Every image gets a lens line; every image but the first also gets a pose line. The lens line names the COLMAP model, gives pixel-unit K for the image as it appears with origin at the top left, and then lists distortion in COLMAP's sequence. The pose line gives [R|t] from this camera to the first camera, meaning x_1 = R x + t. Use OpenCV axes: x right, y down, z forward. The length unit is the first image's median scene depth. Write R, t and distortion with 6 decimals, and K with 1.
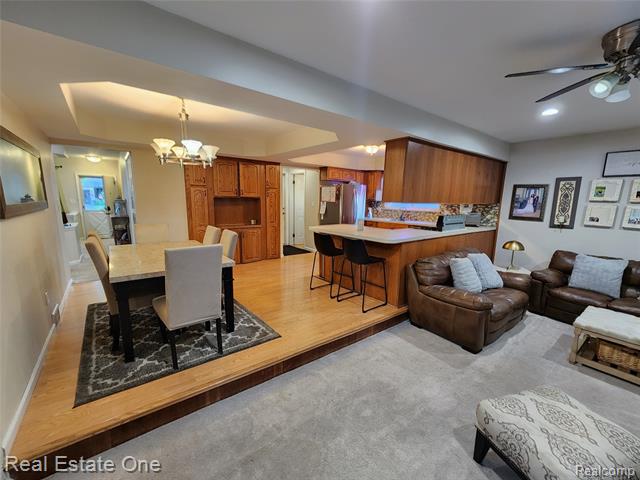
lens RADIAL K [[265.6, 0, 325.8], [0, 265.6, 251.4], [0, 0, 1]] dist [-0.000988, -0.000673]
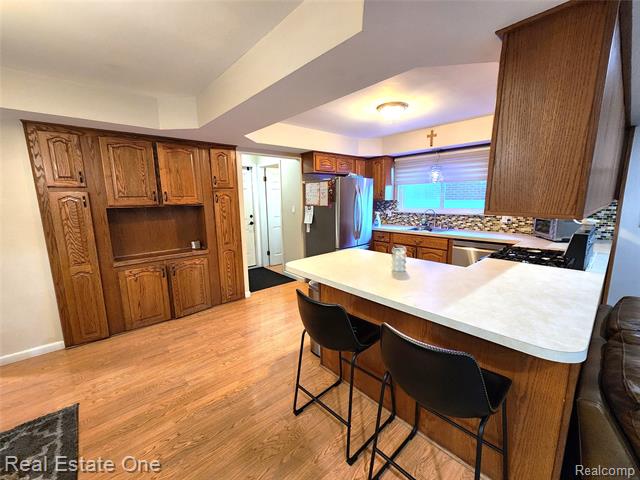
lens RADIAL K [[265.6, 0, 324.2], [0, 265.6, 240.0], [0, 0, 1]] dist [-0.000988, -0.000673]
pose [[0.997287, -0.047413, 0.056305, -0.013342], [0.049304, 0.998249, -0.032689, -0.084228], [-0.054656, 0.035376, 0.997878, 0.369318]]
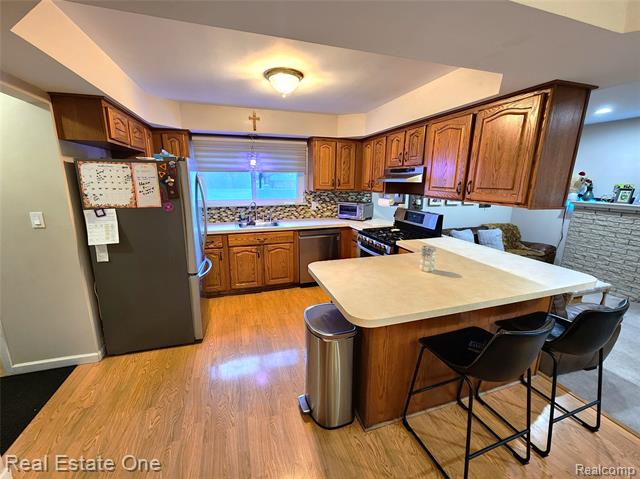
lens RADIAL K [[265.6, 0, 317.2], [0, 265.6, 237.8], [0, 0, 1]] dist [-0.000988, -0.000673]
pose [[0.356600, -0.222411, 0.907397, -0.224617], [0.186687, 0.968625, 0.164052, -0.164200], [-0.915415, 0.110898, 0.386933, 0.667844]]
